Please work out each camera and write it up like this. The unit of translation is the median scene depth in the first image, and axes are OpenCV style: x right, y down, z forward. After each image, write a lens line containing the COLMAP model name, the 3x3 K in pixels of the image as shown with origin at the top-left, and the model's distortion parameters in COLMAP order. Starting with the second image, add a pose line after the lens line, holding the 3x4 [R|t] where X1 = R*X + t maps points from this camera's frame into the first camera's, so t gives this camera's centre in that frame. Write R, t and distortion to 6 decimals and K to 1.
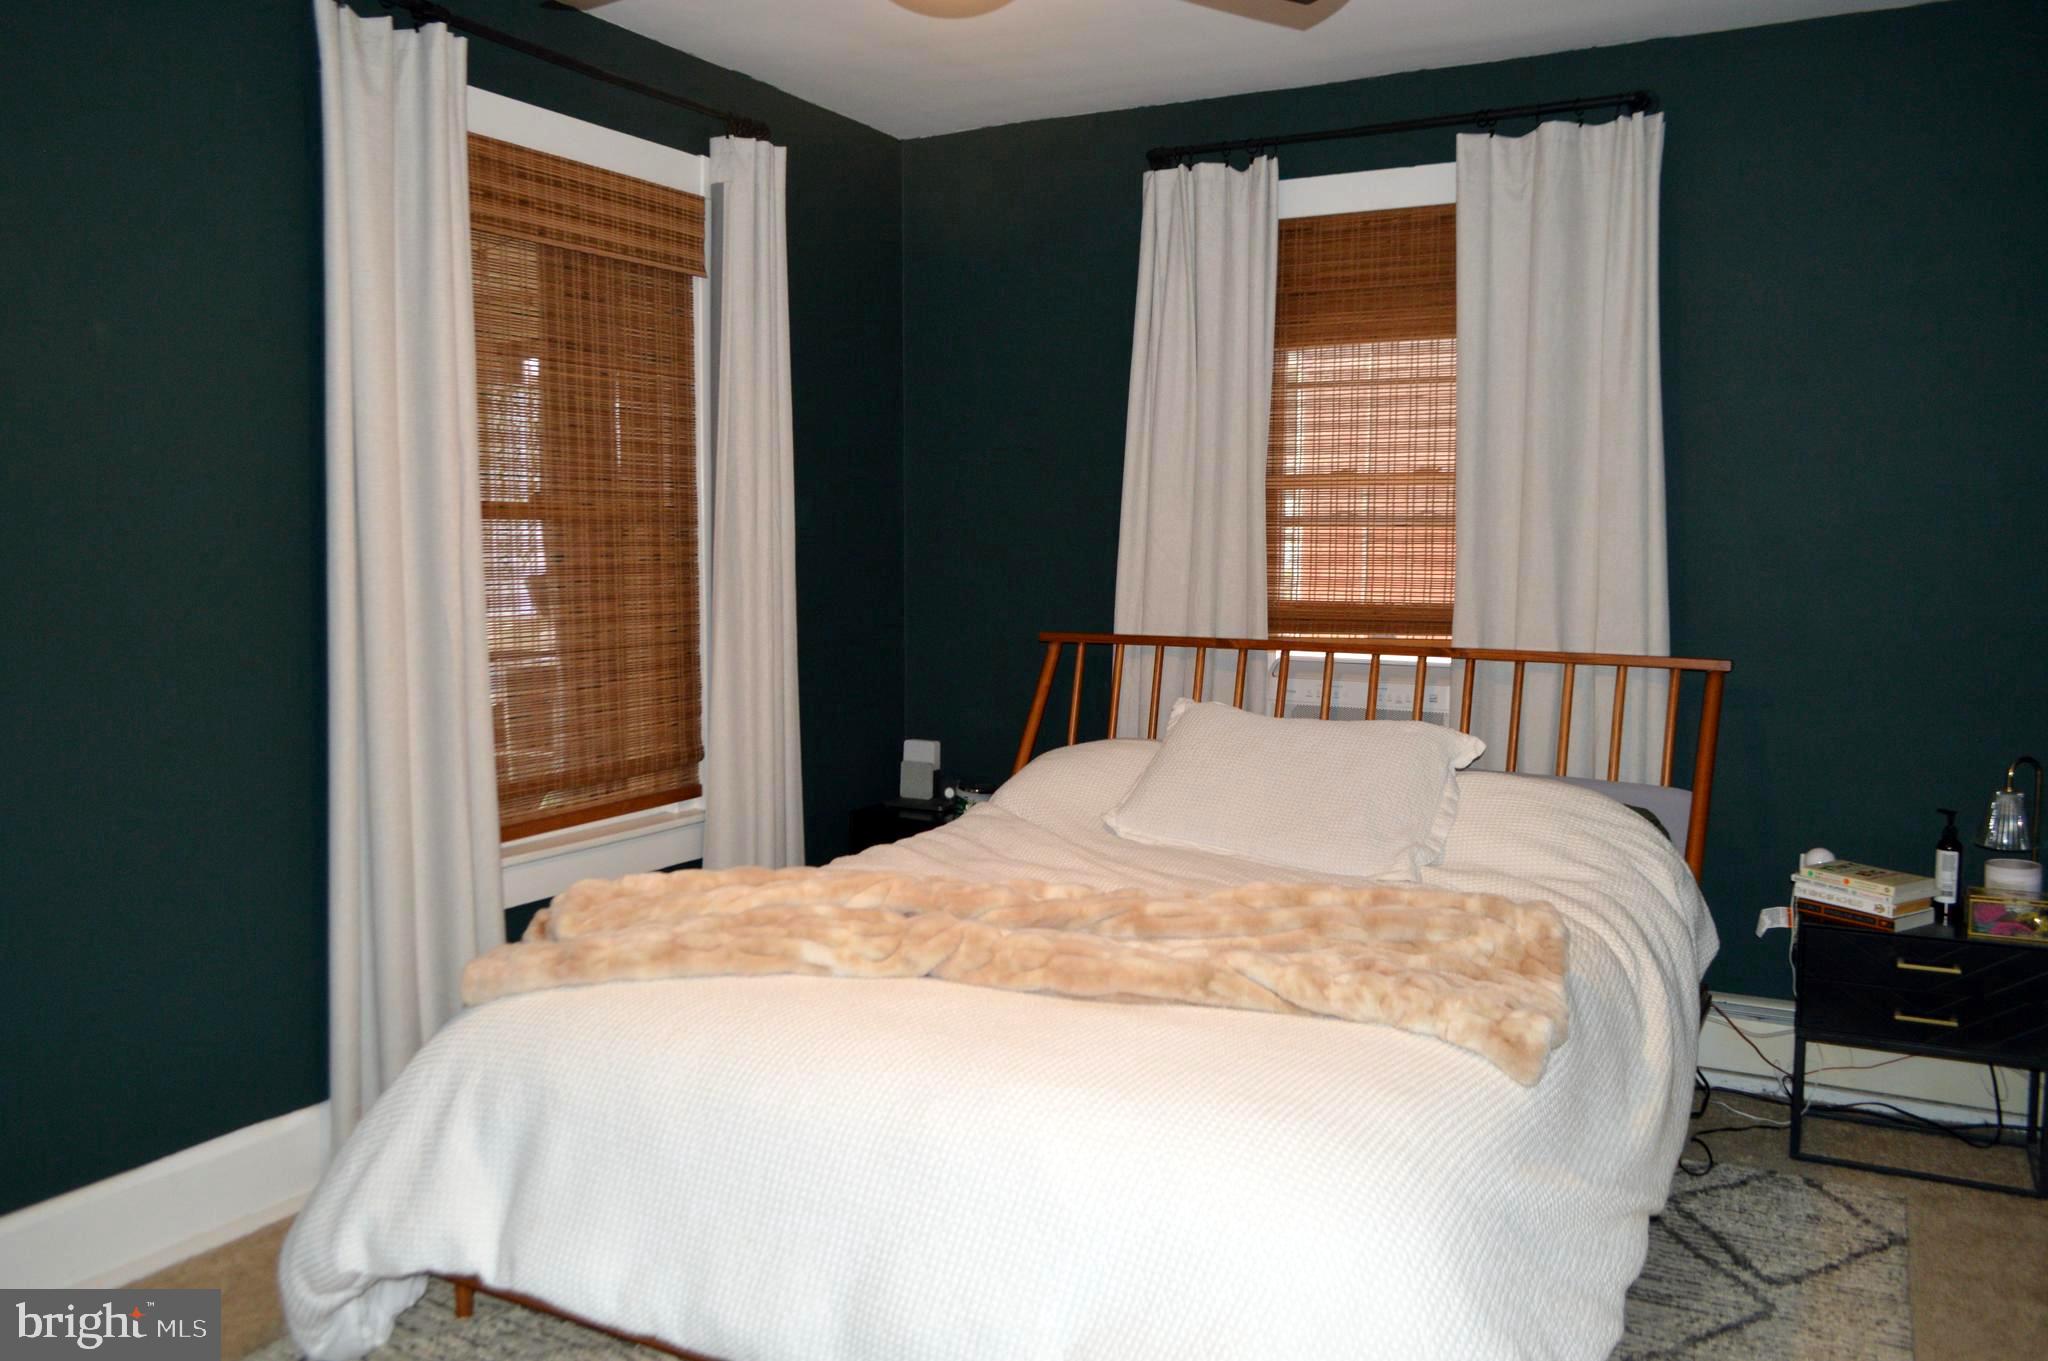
lens RADIAL K [[1638.4, 0, 1023.6], [0, 1638.4, 735.1], [0, 0, 1]] dist [-0.008476, -0.004674]
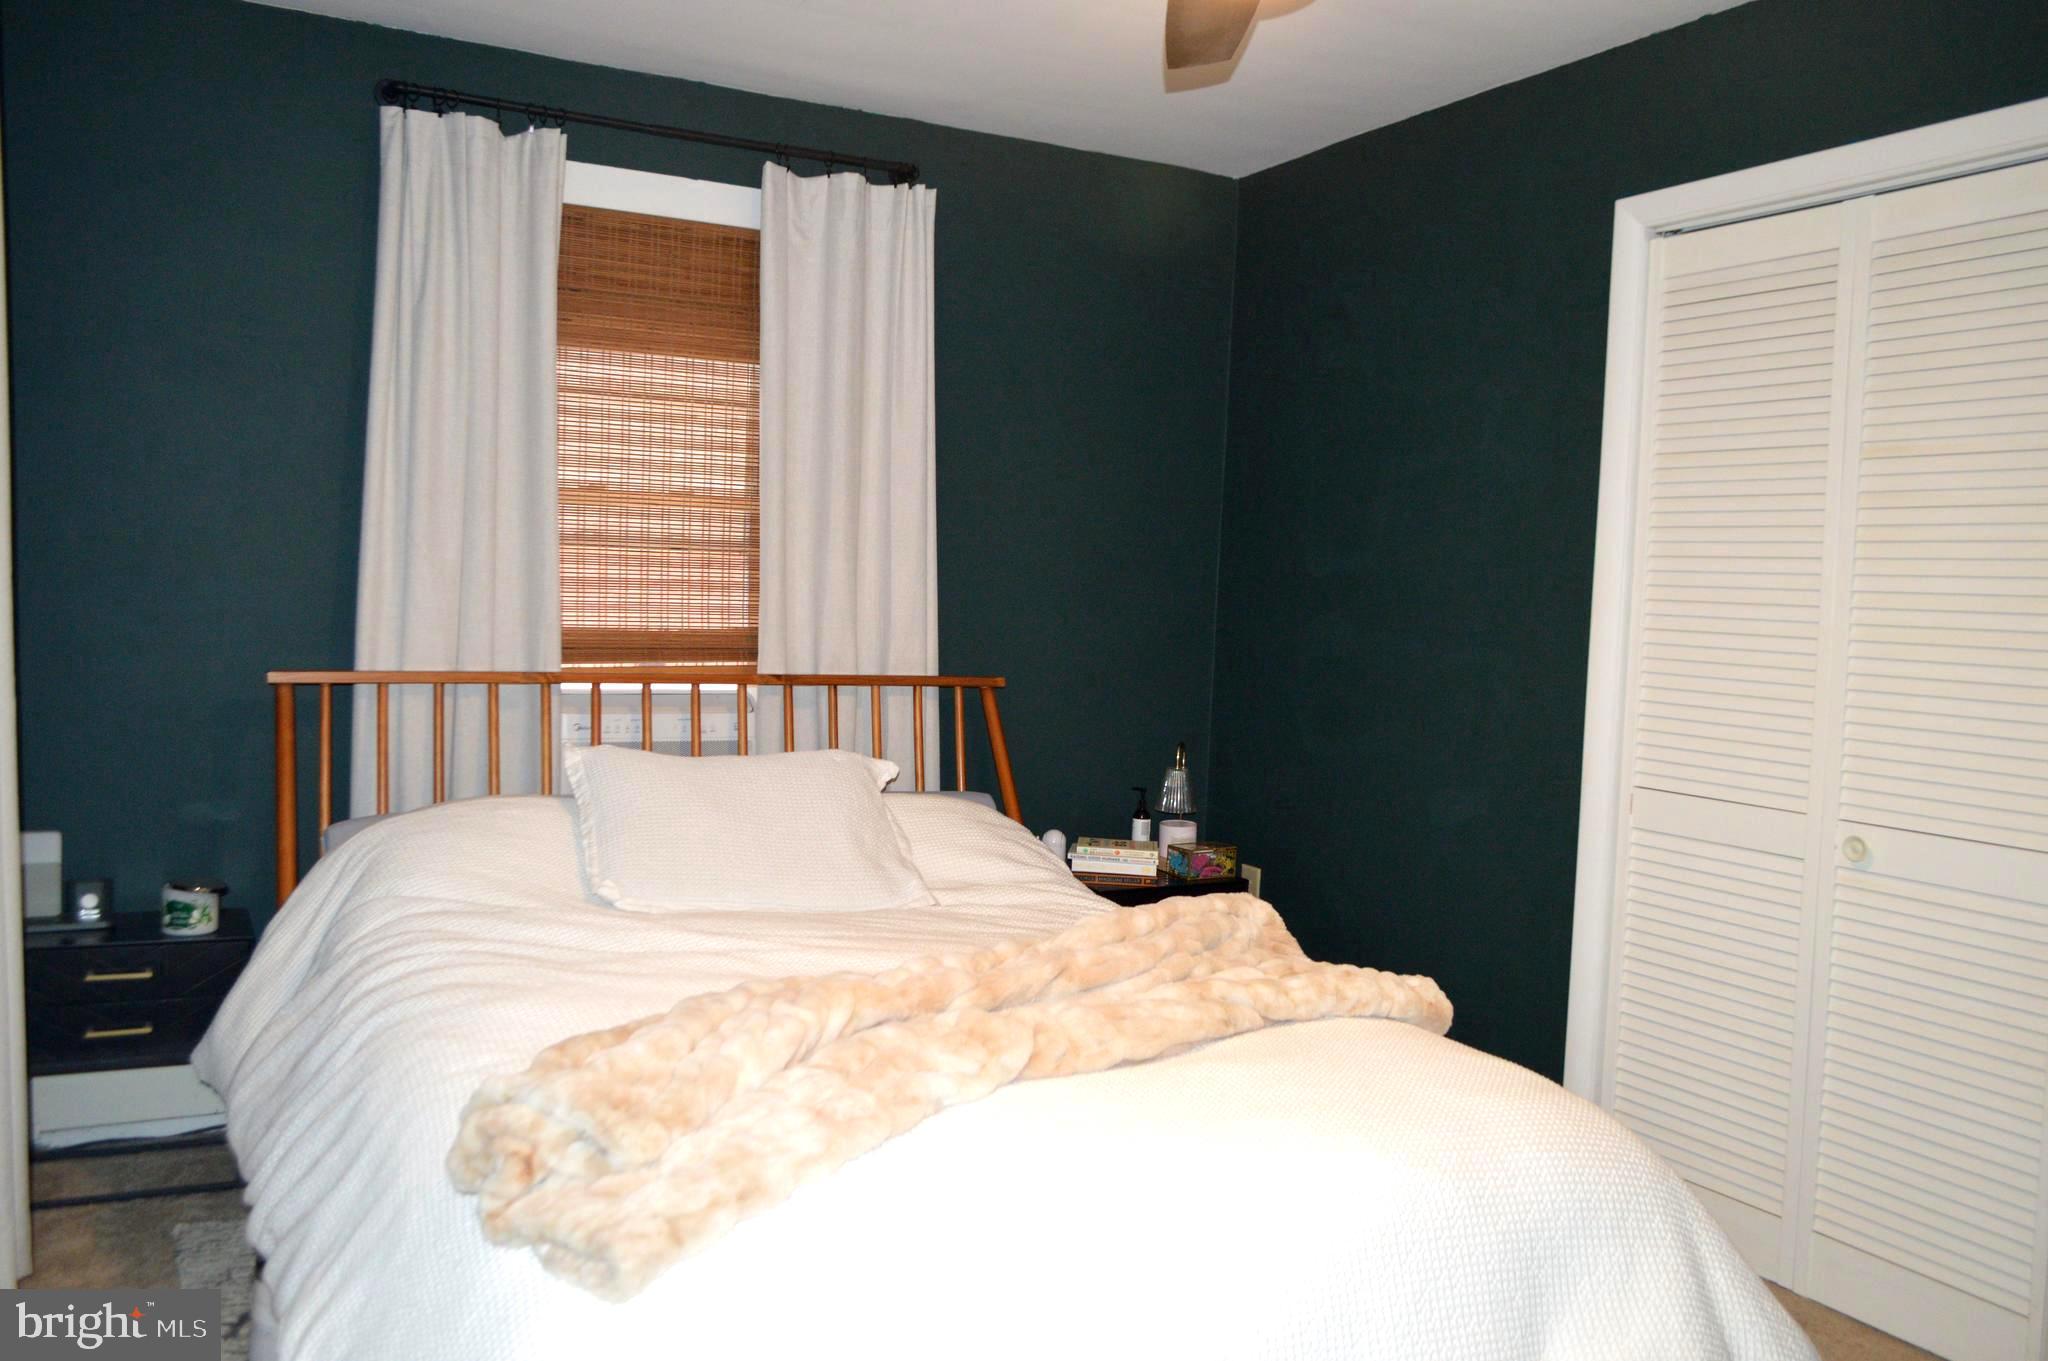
lens RADIAL K [[1638.6, 0, 1024.0], [0, 1638.6, 680.5], [0, 0, 1]] dist [0.041716, -0.001460]
pose [[0.546169, -0.038775, 0.836777, -0.475349], [0.068254, 0.997667, 0.001680, -0.039479], [-0.834890, 0.056196, 0.547541, 0.314695]]
